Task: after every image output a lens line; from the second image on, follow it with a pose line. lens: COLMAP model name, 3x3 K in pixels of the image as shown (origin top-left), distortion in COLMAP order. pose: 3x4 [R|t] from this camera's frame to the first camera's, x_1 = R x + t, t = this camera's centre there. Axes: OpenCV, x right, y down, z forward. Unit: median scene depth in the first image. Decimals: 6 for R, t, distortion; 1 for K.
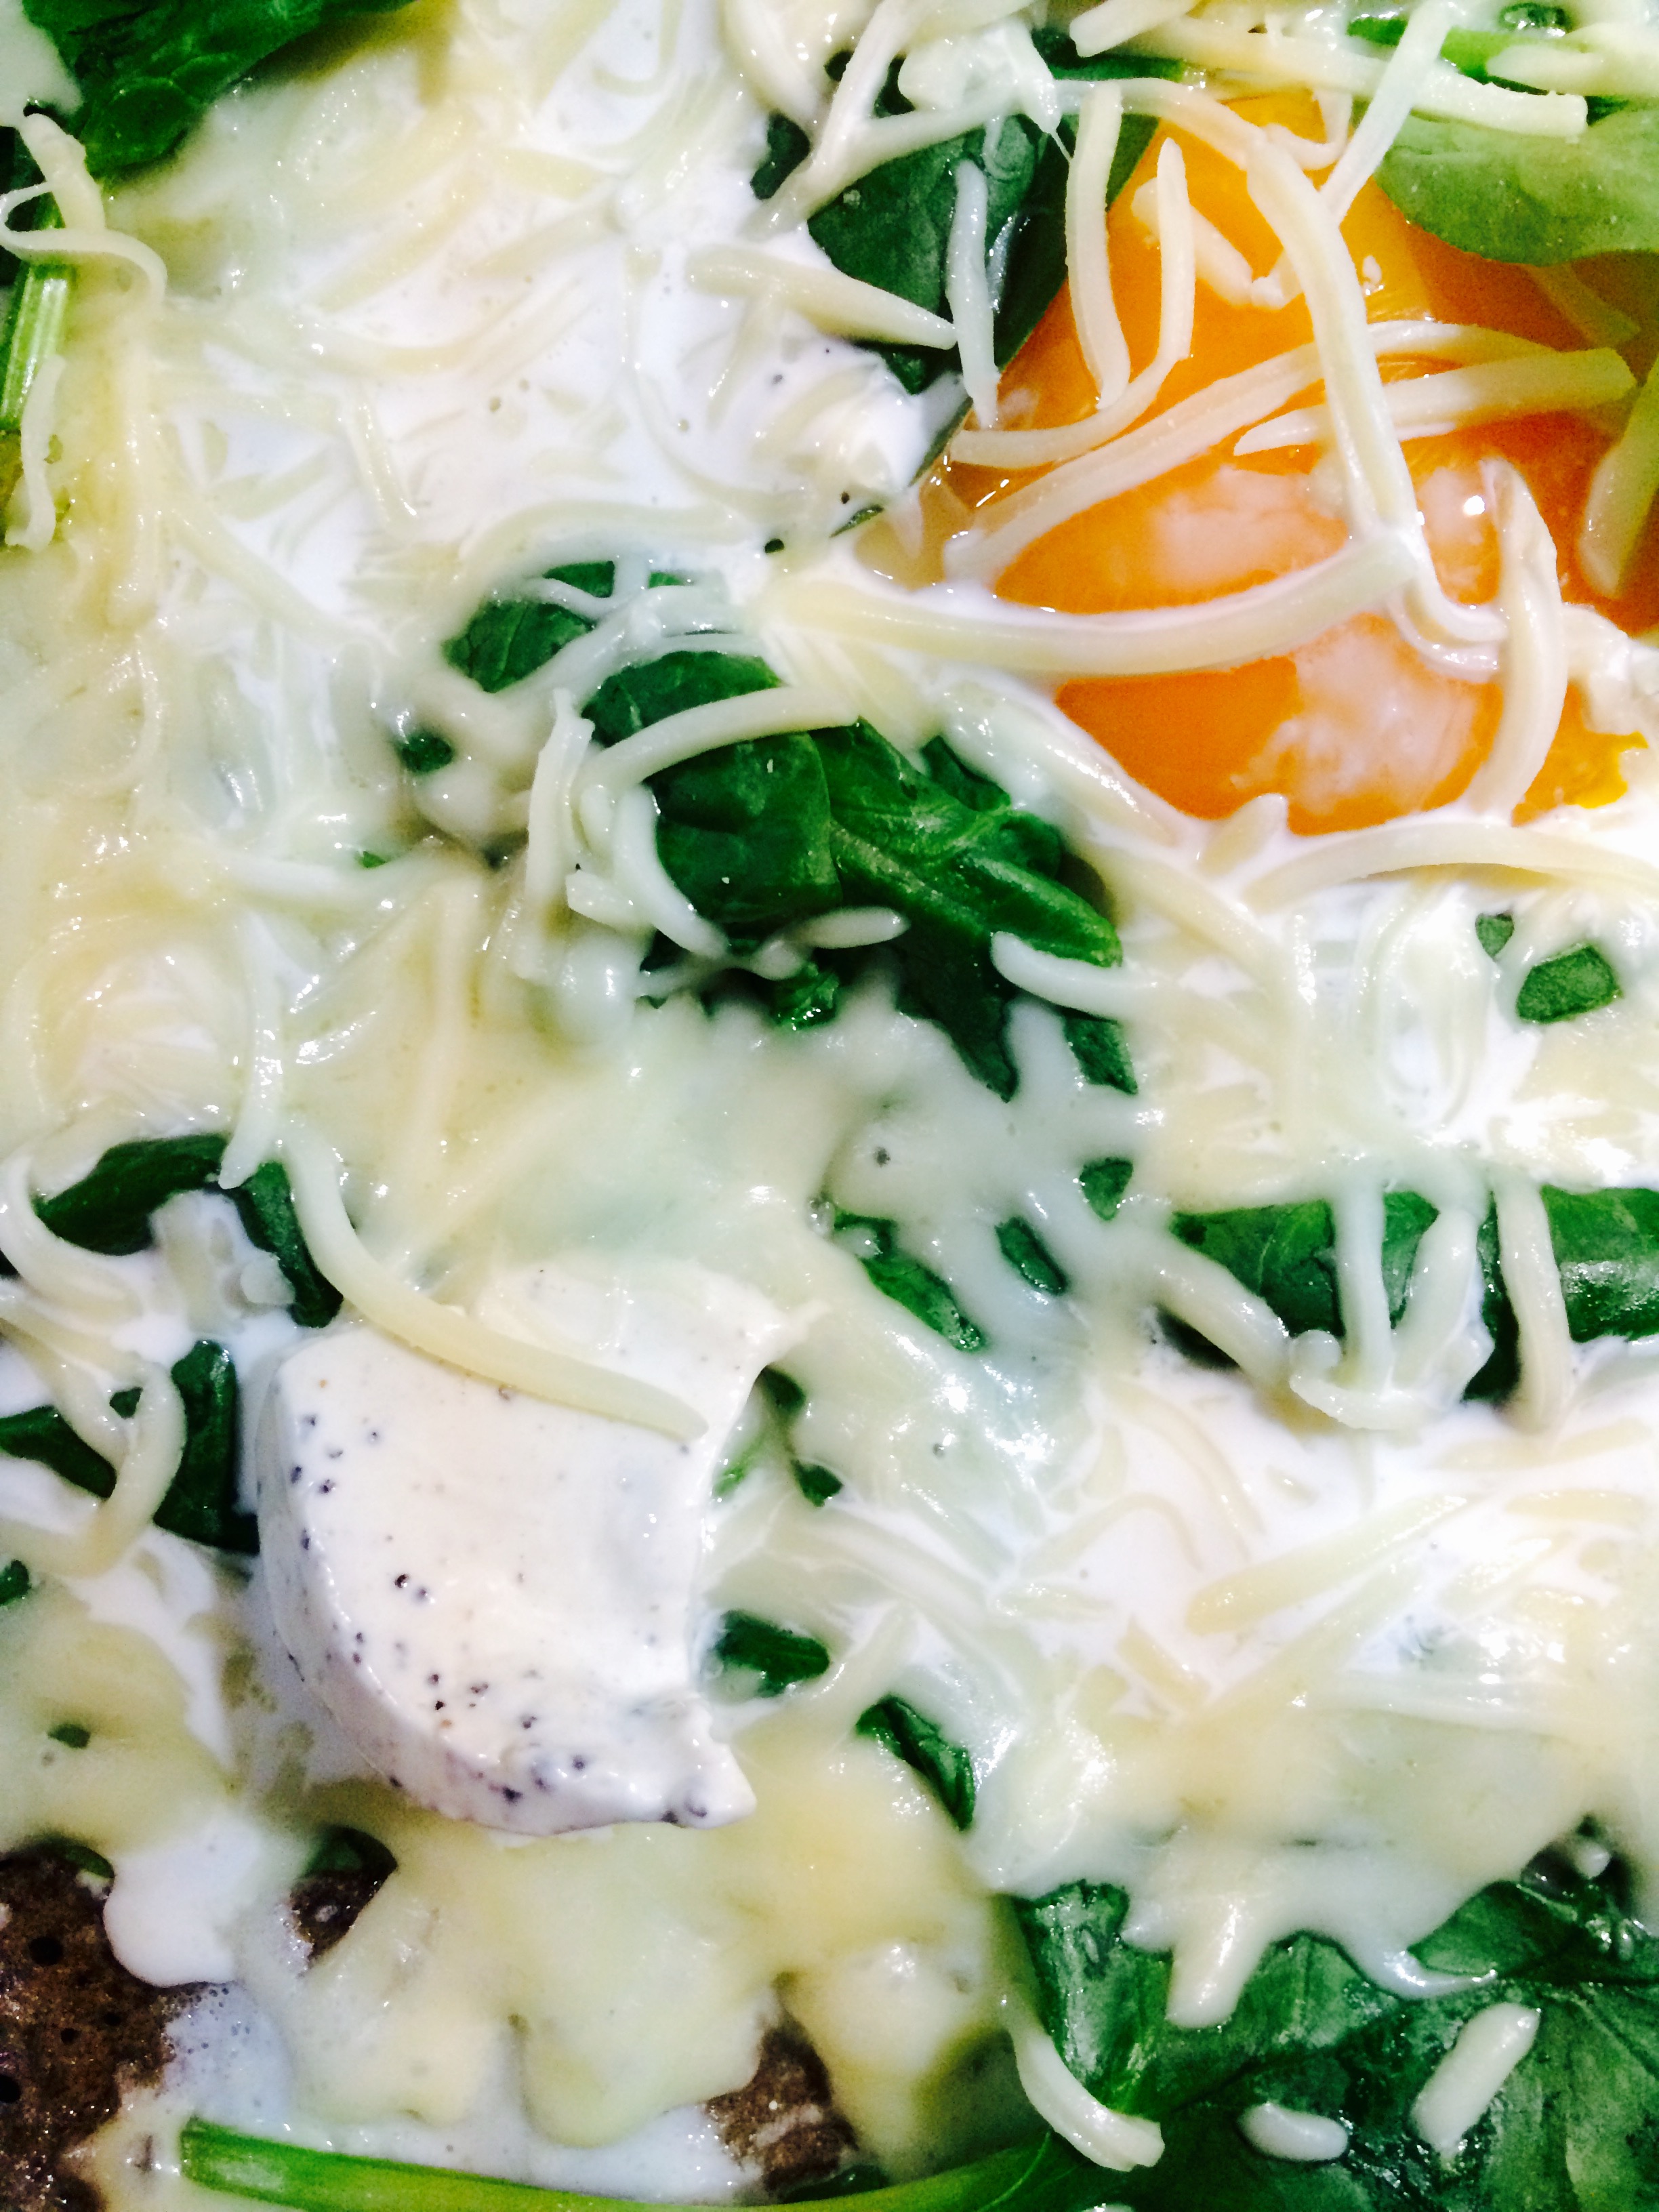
lens RADIAL K [[1813.3, 0, 793.1], [0, 1813.3, 1110.2], [0, 0, 1]] dist [0.088216, -0.158378]
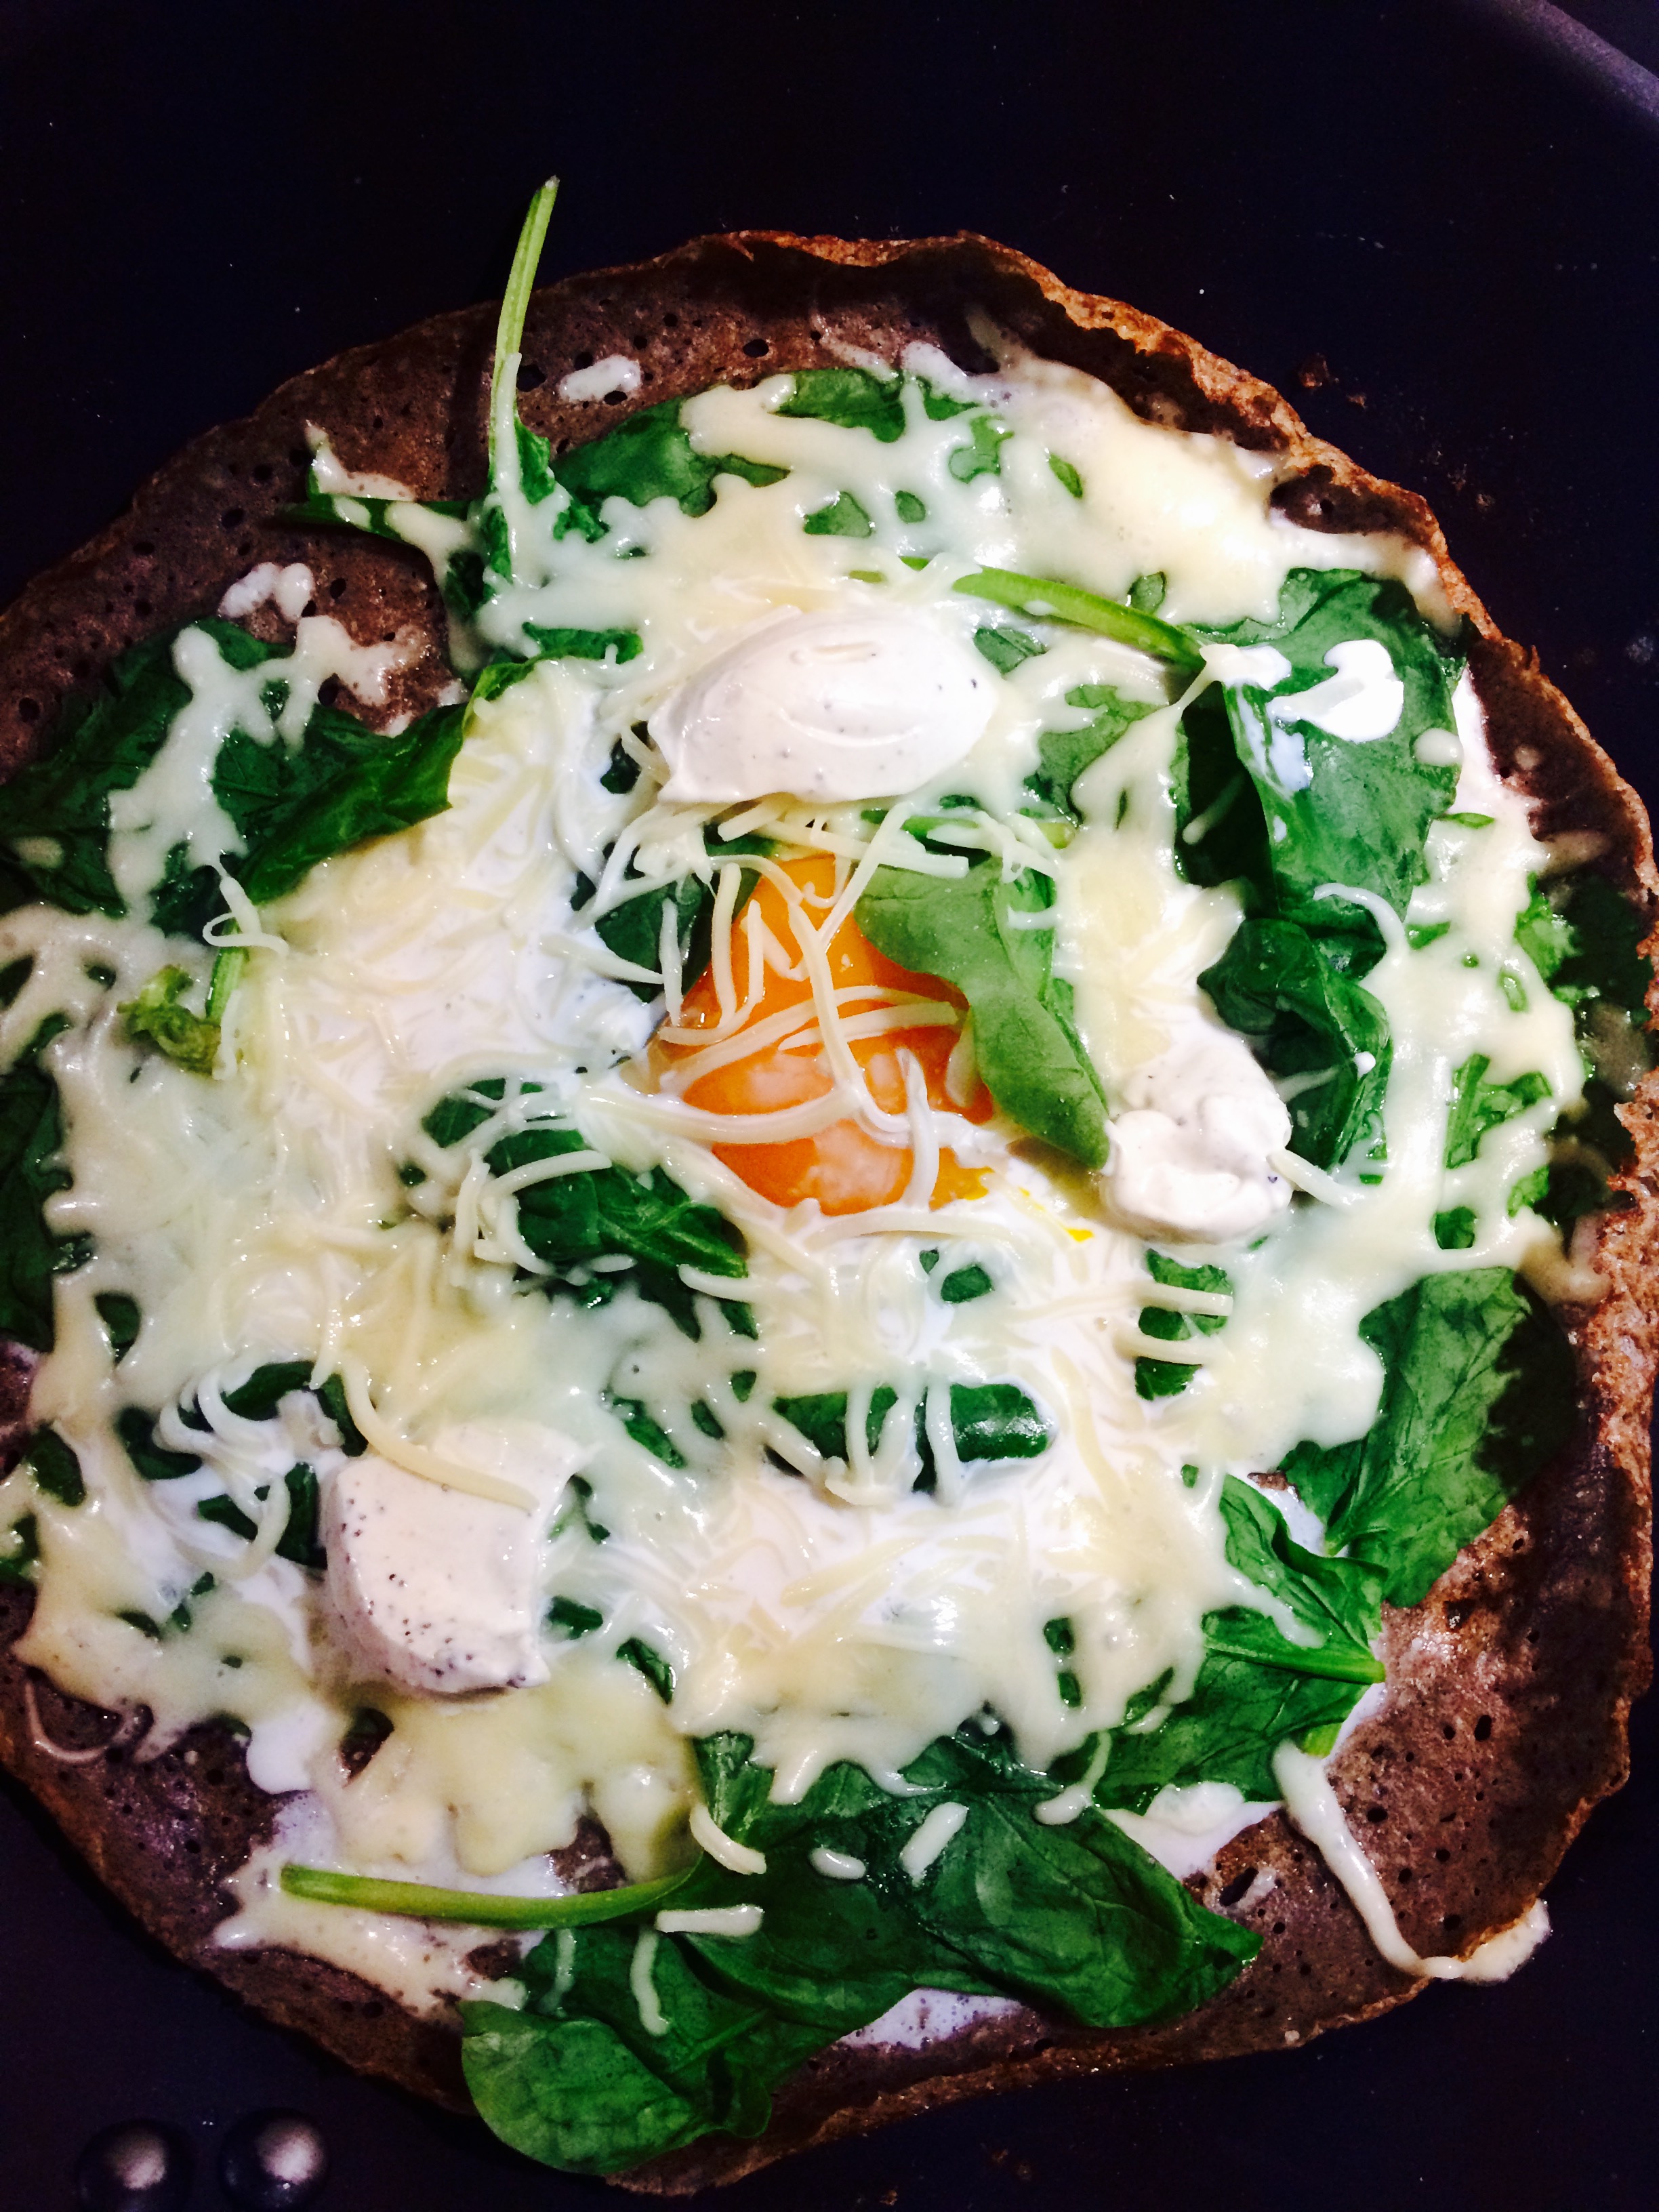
lens RADIAL K [[1878.5, 0, 829.5], [0, 1878.5, 1106.0], [0, 0, 1]] dist [0.058096, -0.007312]
pose [[0.999442, -0.006112, -0.032832, 0.342755], [0.004311, 0.998496, -0.054656, -0.155053], [0.033117, 0.054484, 0.997965, -1.120521]]
